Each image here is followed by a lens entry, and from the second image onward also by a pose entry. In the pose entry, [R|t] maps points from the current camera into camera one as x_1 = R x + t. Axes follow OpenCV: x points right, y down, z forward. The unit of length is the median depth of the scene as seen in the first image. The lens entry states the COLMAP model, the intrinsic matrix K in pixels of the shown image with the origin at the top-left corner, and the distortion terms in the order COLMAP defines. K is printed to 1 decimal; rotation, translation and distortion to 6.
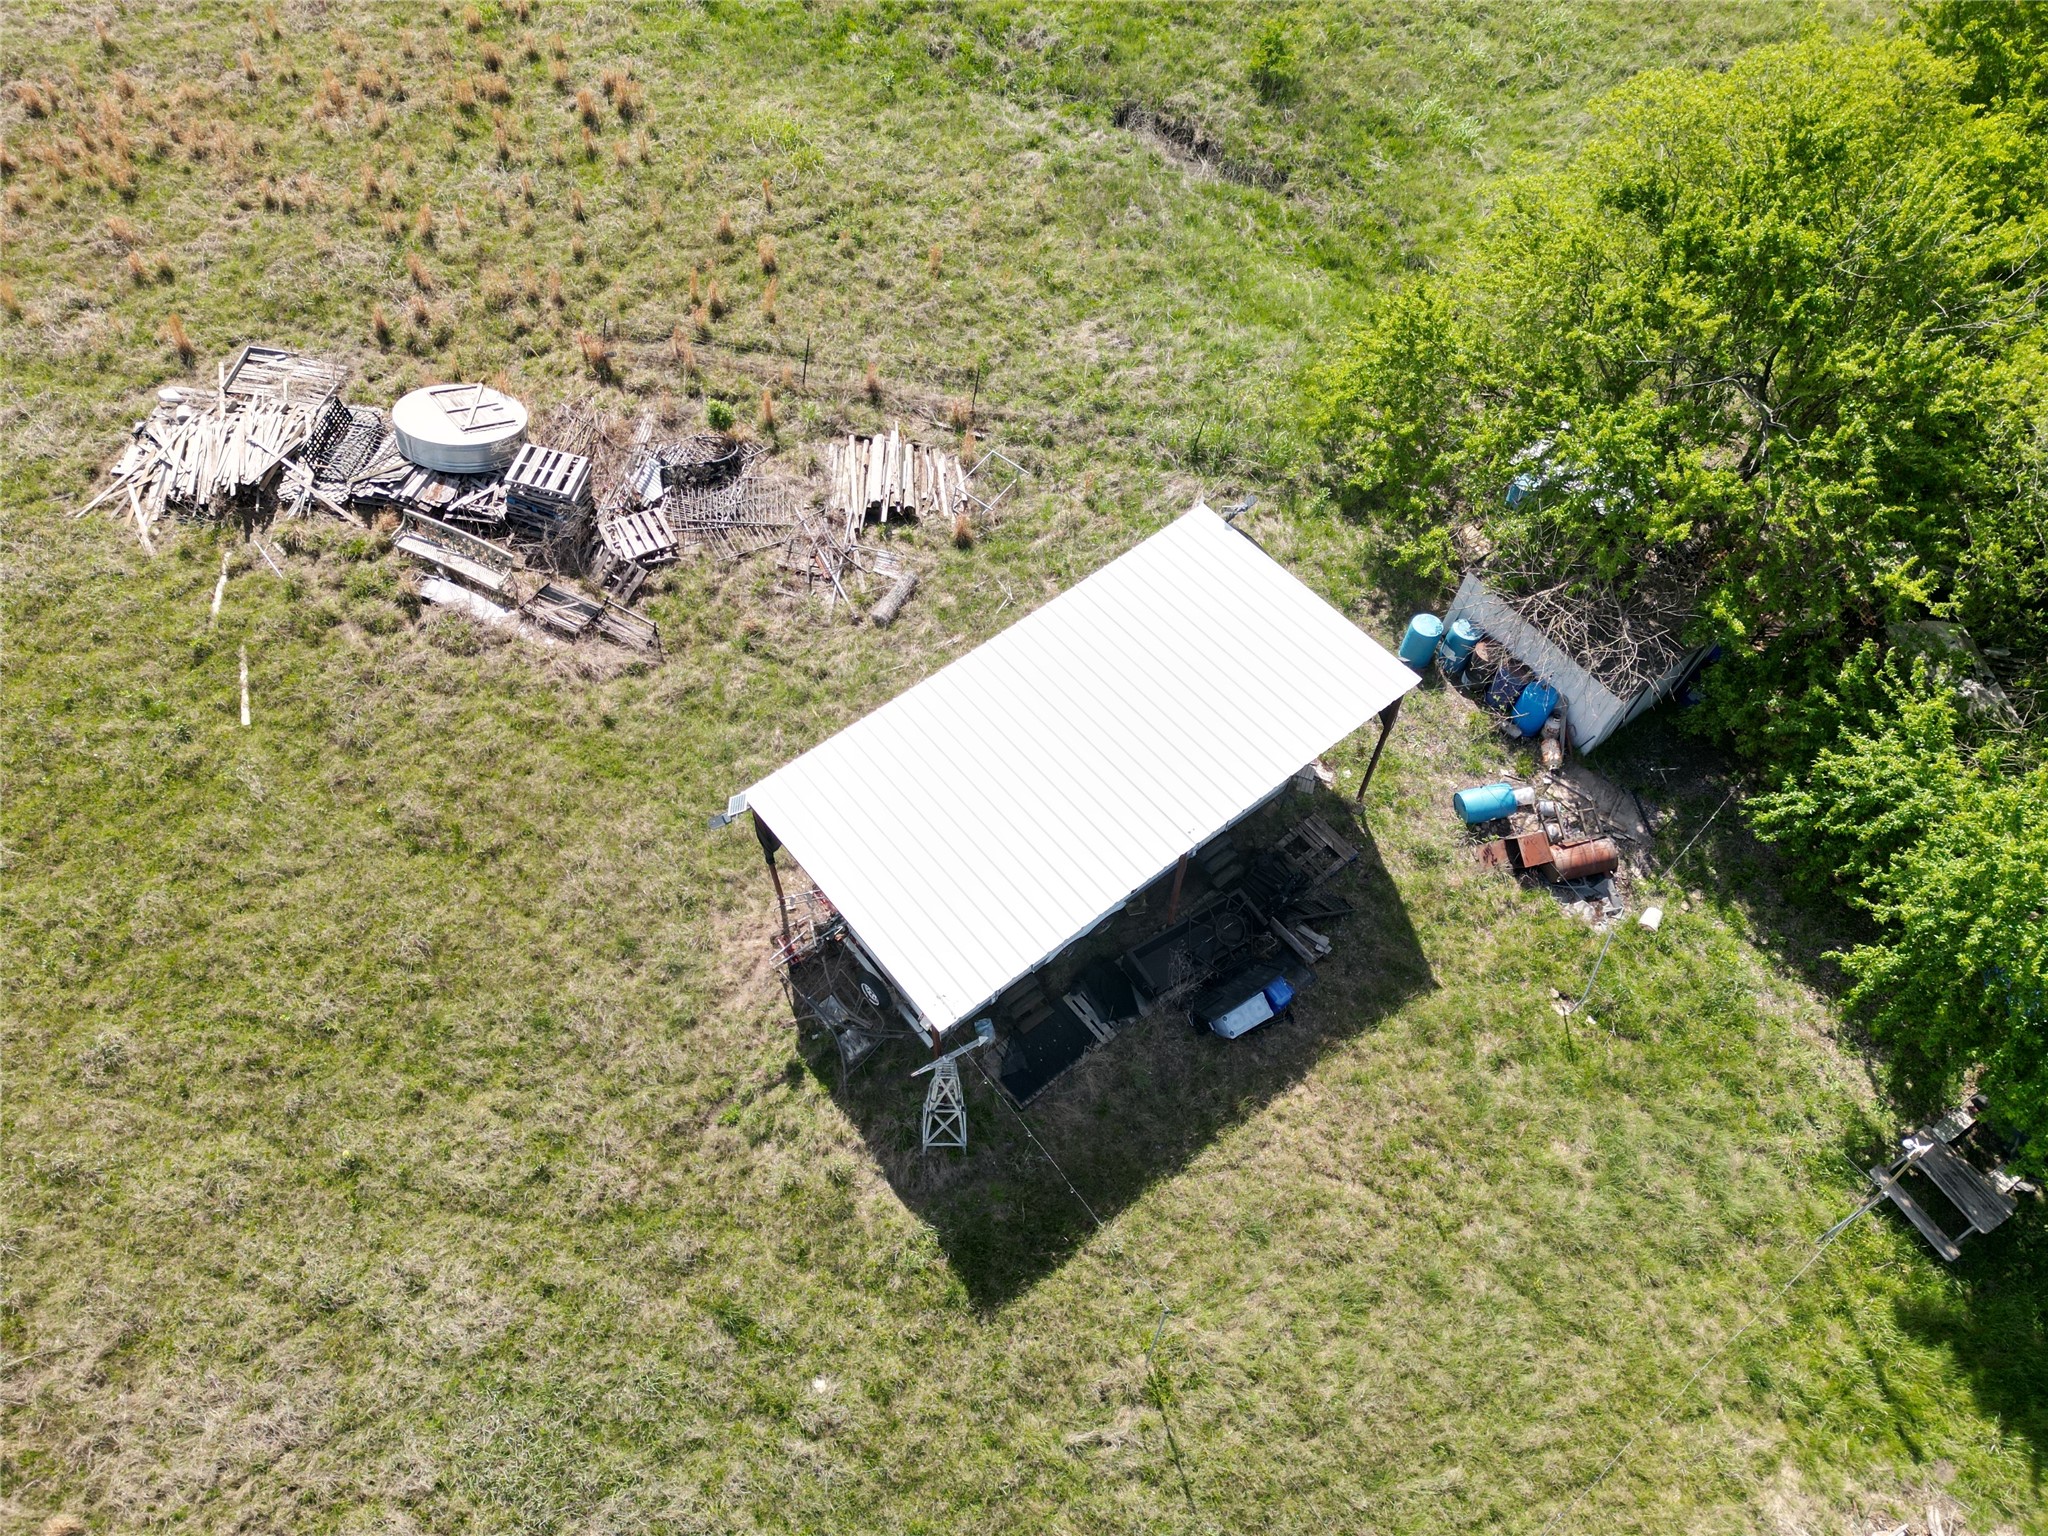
lens RADIAL K [[1419.9, 0, 1003.5], [0, 1419.9, 770.3], [0, 0, 1]] dist [0.089908, -0.082172]
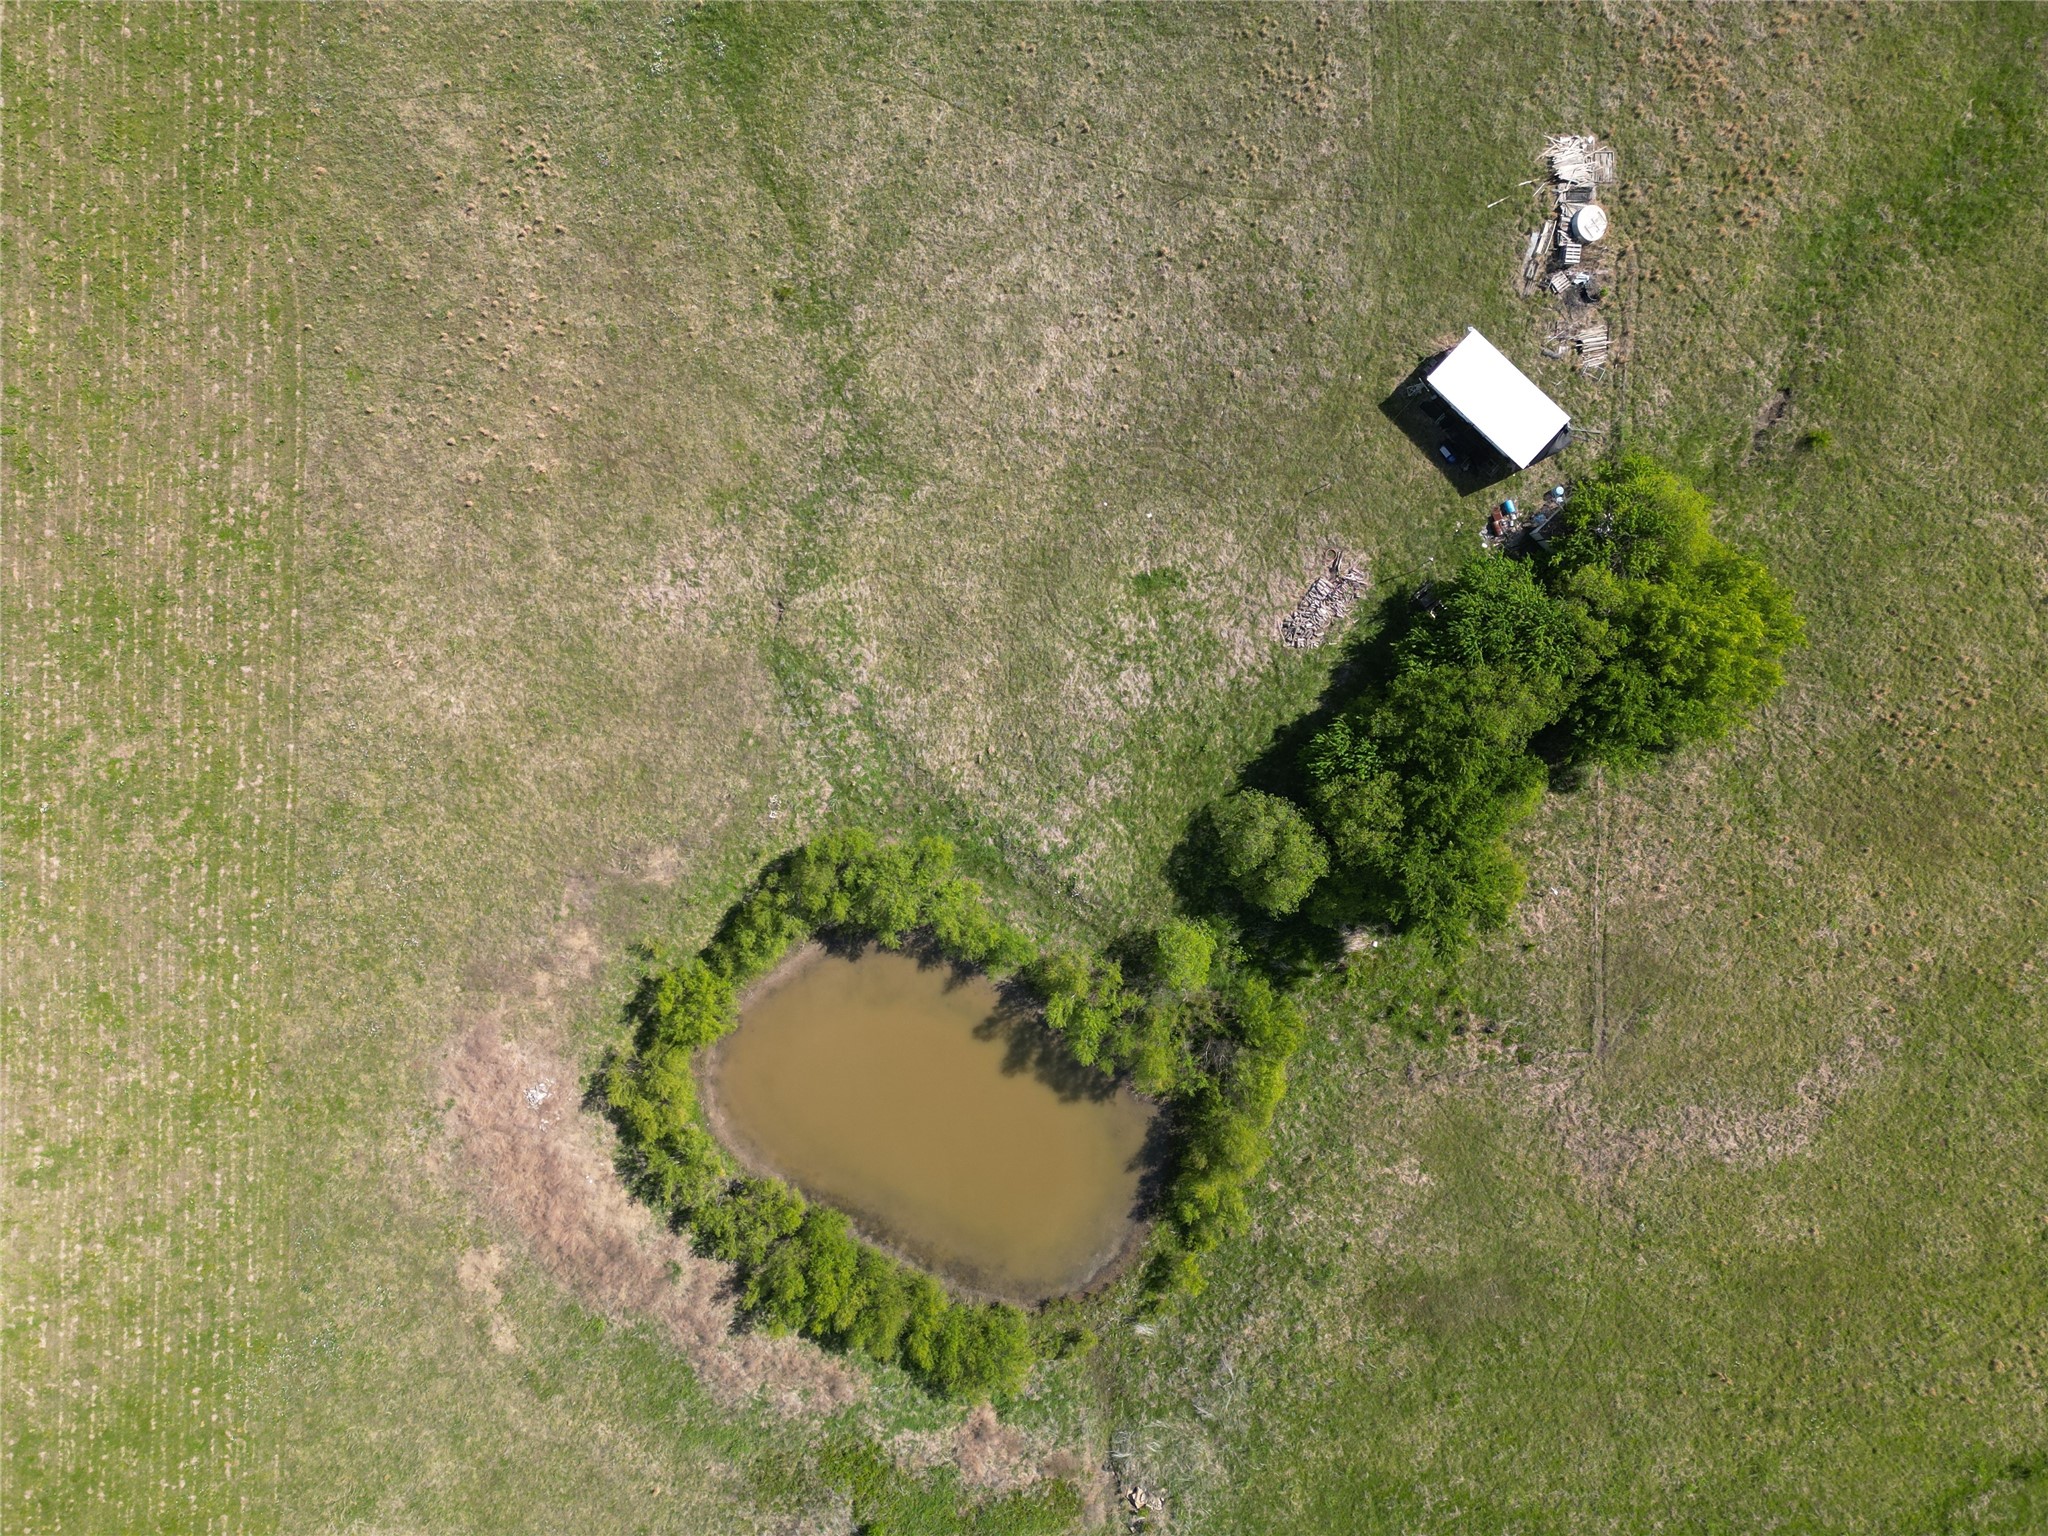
lens RADIAL K [[1434.3, 0, 1024.0], [0, 1434.3, 768.0], [0, 0, 1]] dist [0.087471, -0.085337]
pose [[0.144769, 0.989221, -0.022010, 1.042431], [-0.831535, 0.133688, 0.539145, -1.041125], [0.536276, -0.059750, 0.841925, -3.587604]]
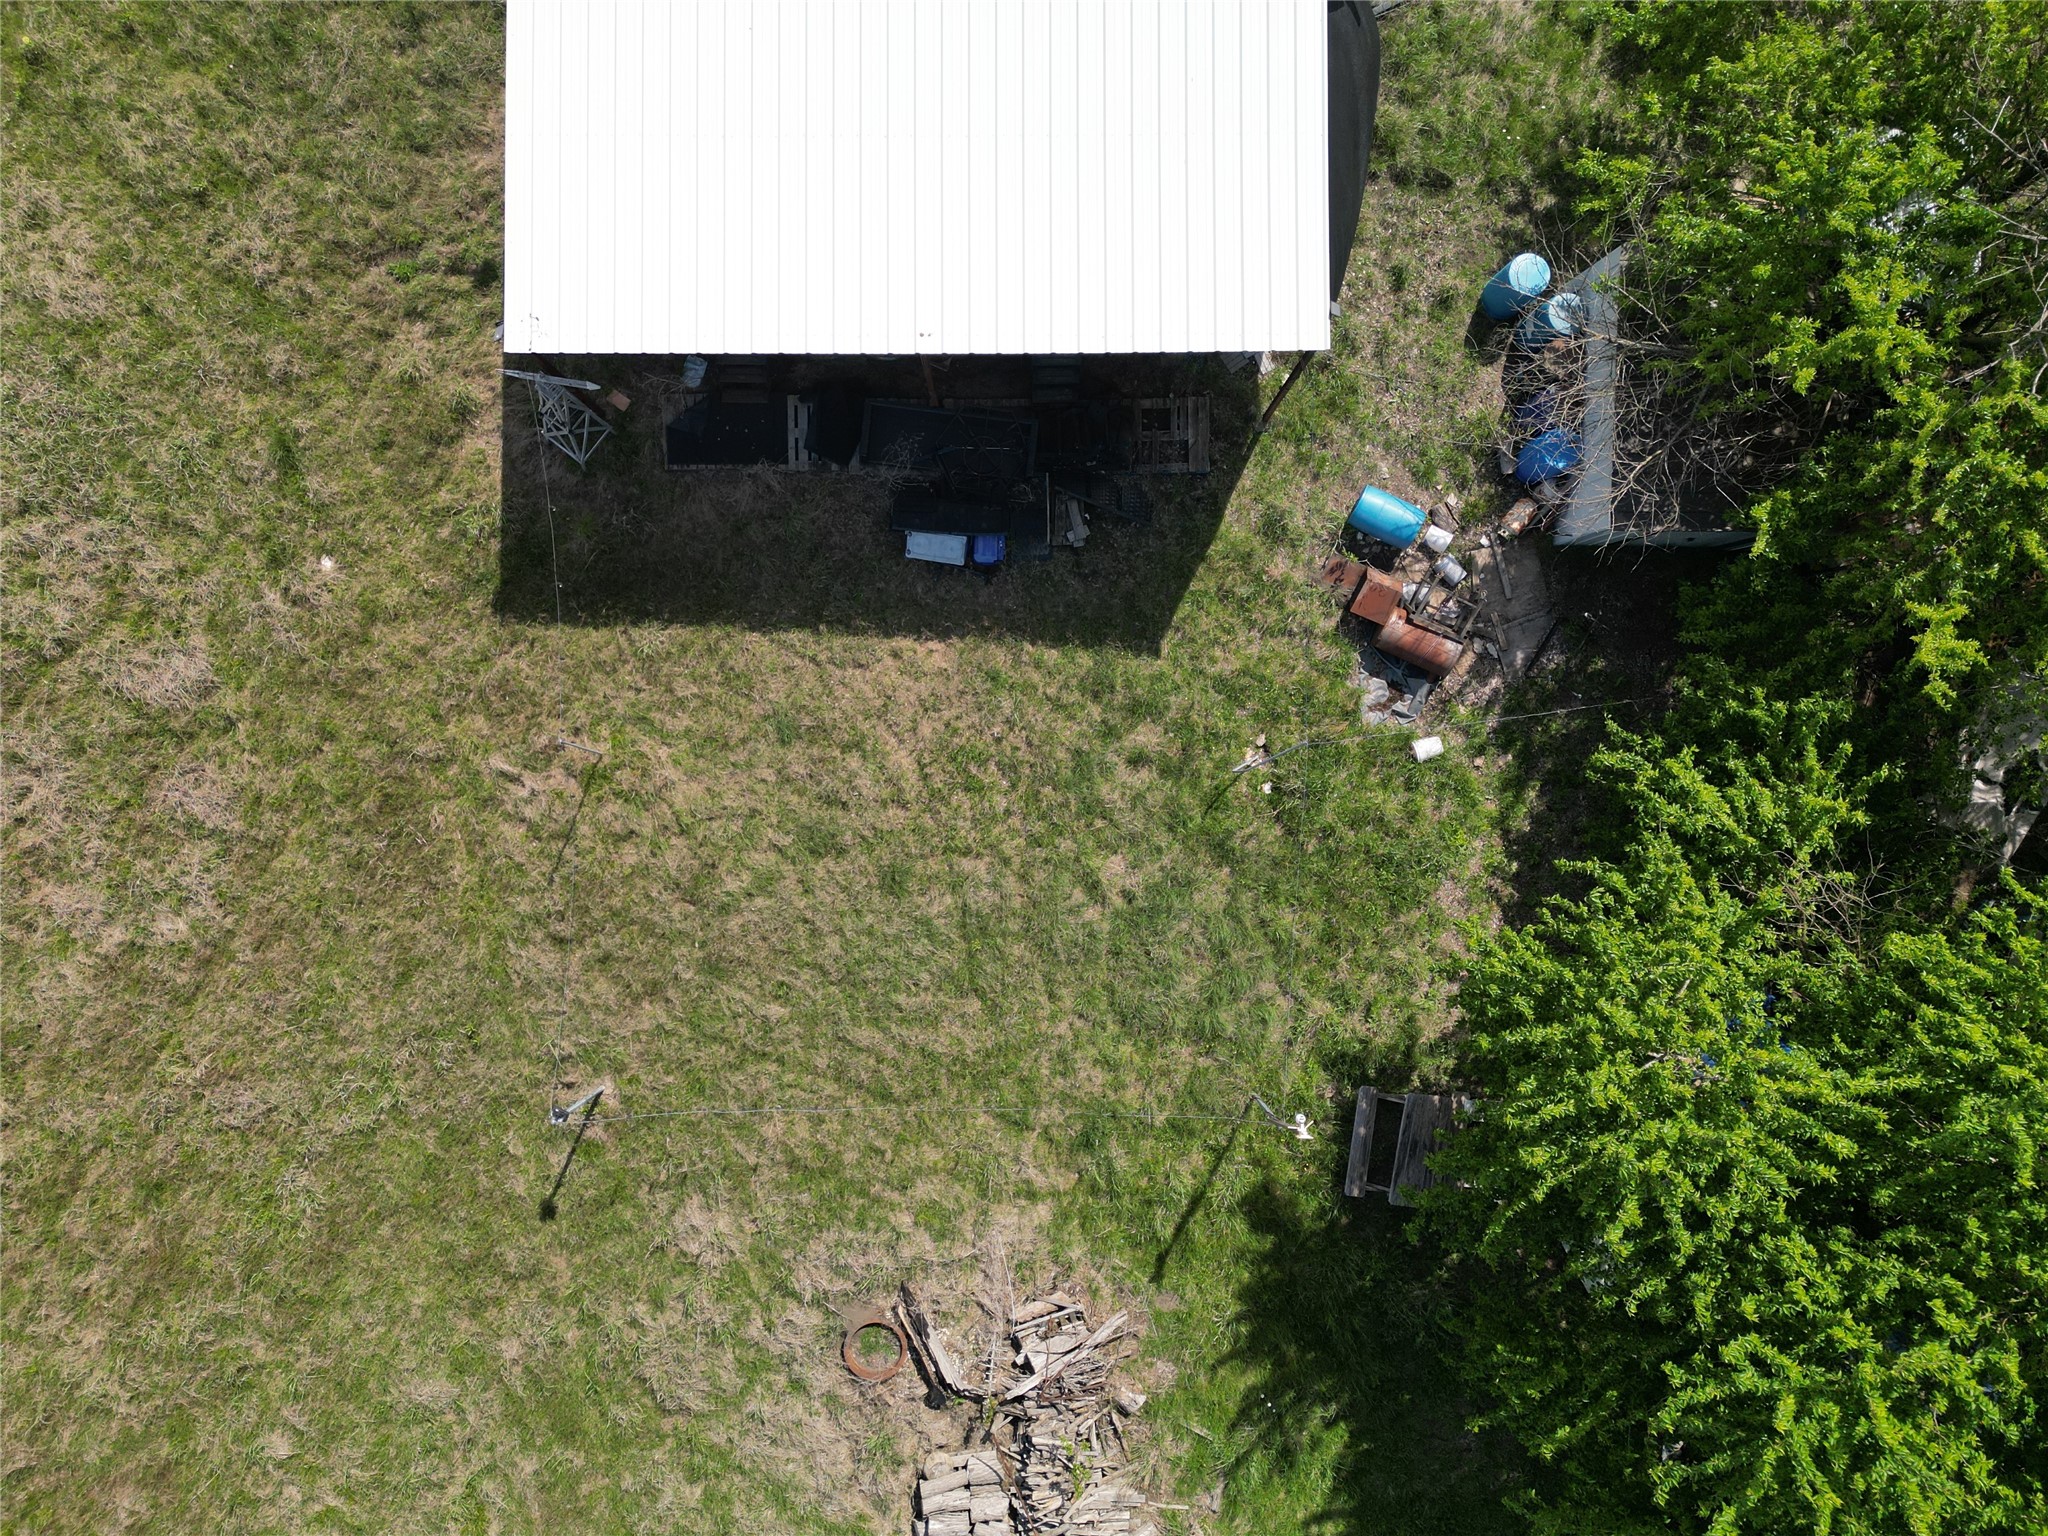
lens RADIAL K [[1419.9, 0, 1003.5], [0, 1419.9, 770.3], [0, 0, 1]] dist [0.089908, -0.082172]
pose [[0.786352, 0.617556, -0.016581, 0.286878], [-0.519229, 0.675216, 0.523914, -0.198588], [0.334742, -0.403371, 0.851610, 0.216696]]
